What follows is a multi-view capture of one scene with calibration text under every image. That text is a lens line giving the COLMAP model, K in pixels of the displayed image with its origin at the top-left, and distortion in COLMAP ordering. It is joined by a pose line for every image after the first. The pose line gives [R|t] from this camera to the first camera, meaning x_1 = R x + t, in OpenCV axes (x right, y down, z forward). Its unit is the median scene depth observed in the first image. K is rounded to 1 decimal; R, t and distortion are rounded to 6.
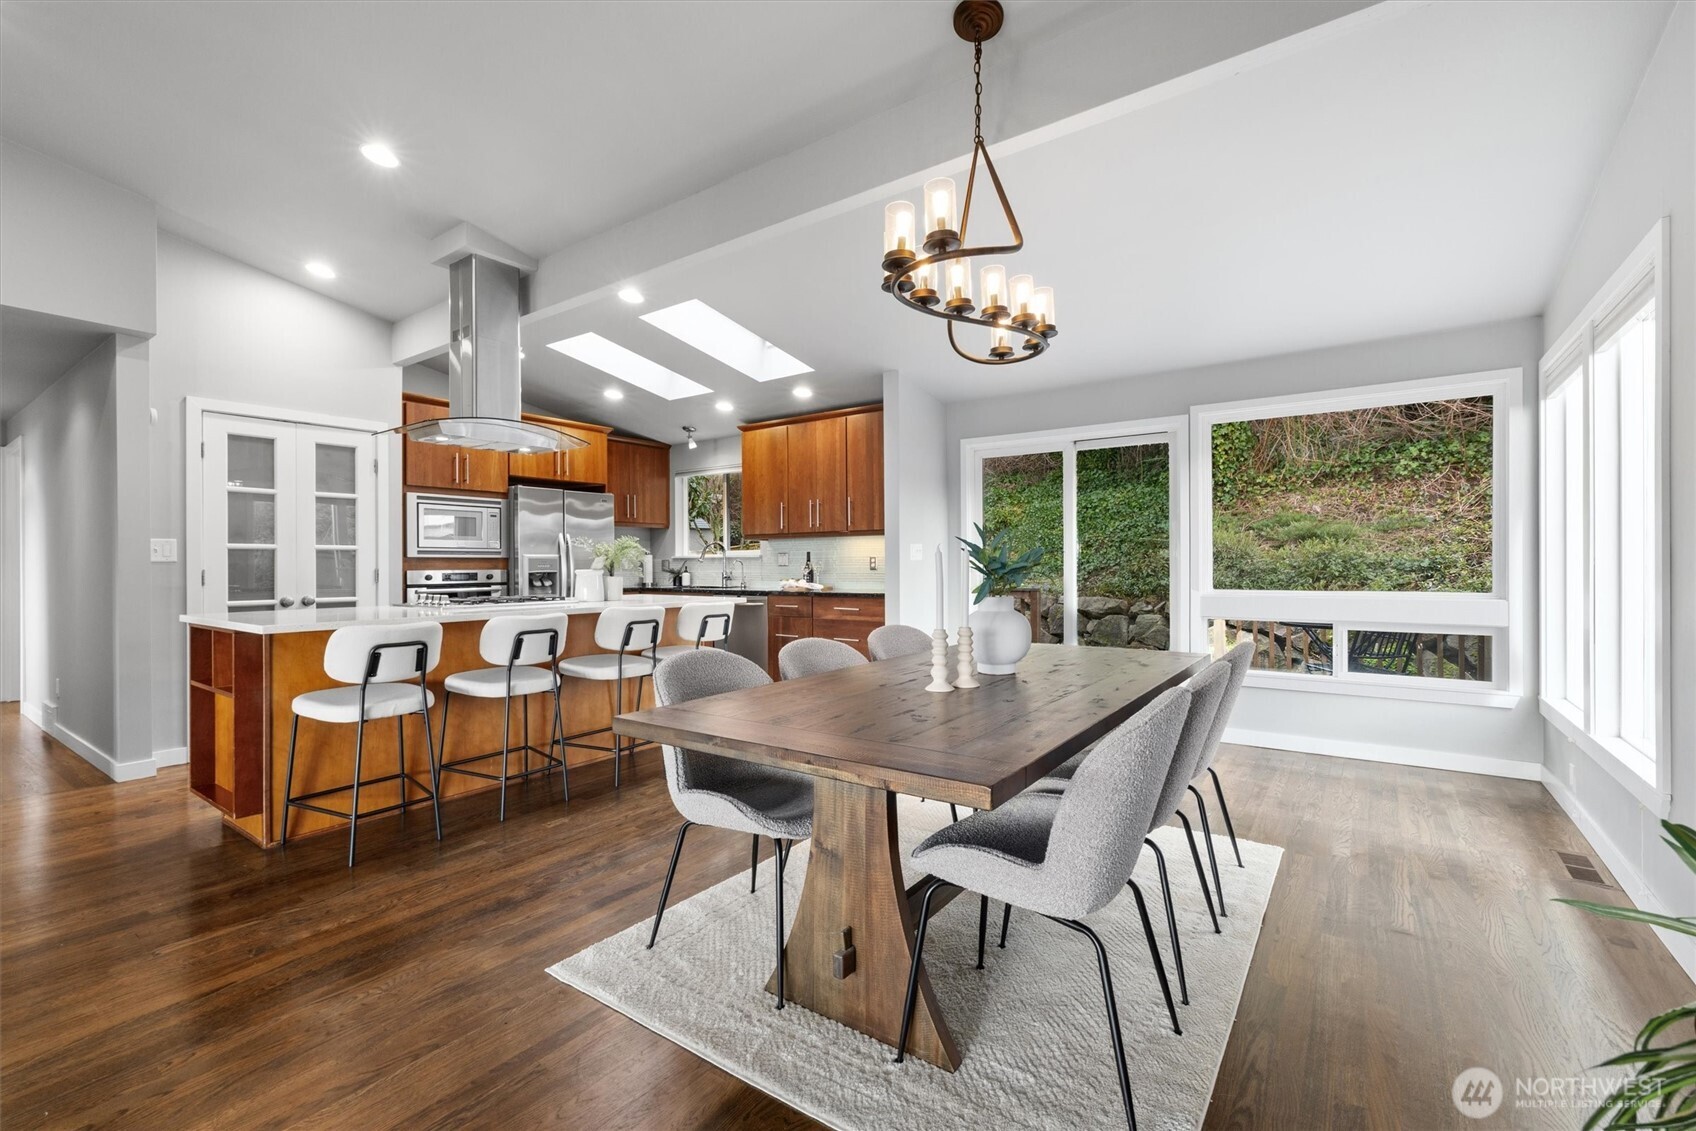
lens RADIAL K [[732.6, 0, 845.0], [0, 732.6, 565.1], [0, 0, 1]] dist [0.002122, 0.000042]
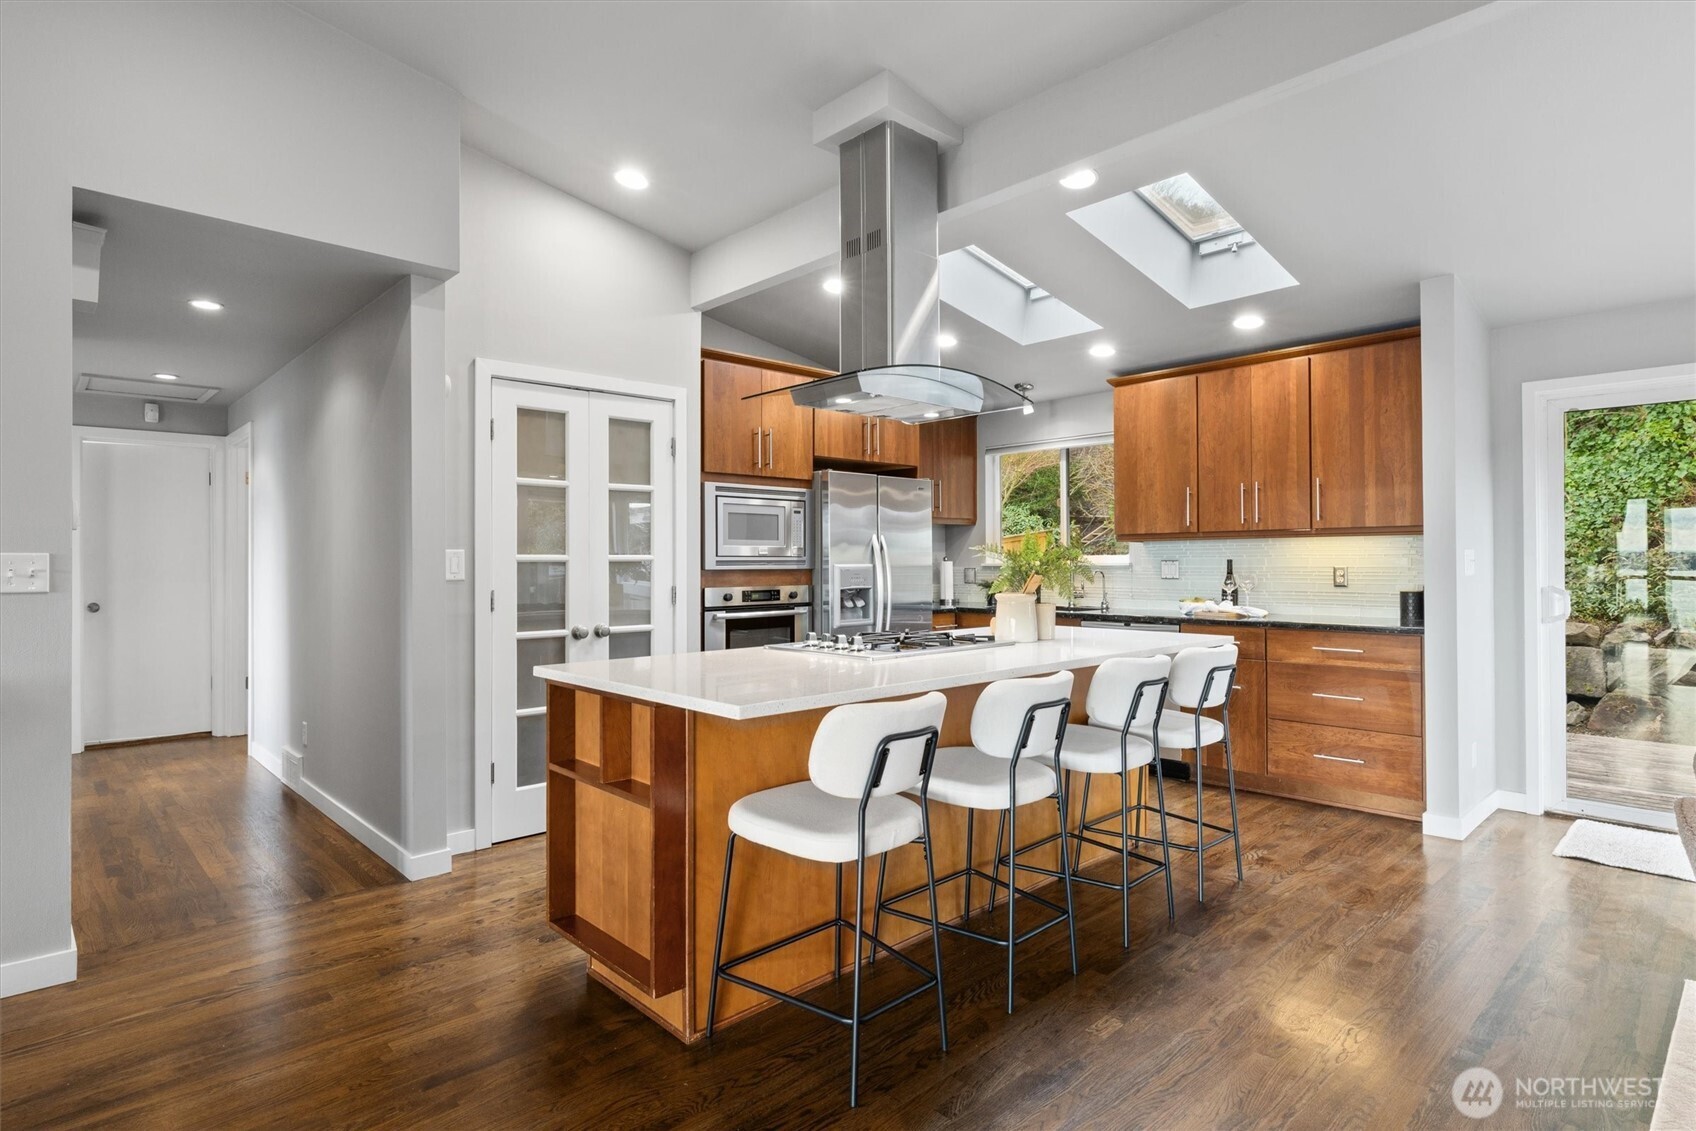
lens RADIAL K [[886.6, 0, 845.6], [0, 886.6, 555.8], [0, 0, 1]] dist [0.002178, -0.001018]
pose [[0.981549, -0.001269, -0.191207, -0.297915], [-0.000338, 0.999965, -0.008373, -0.017919], [0.191211, 0.008283, 0.981514, 0.157091]]
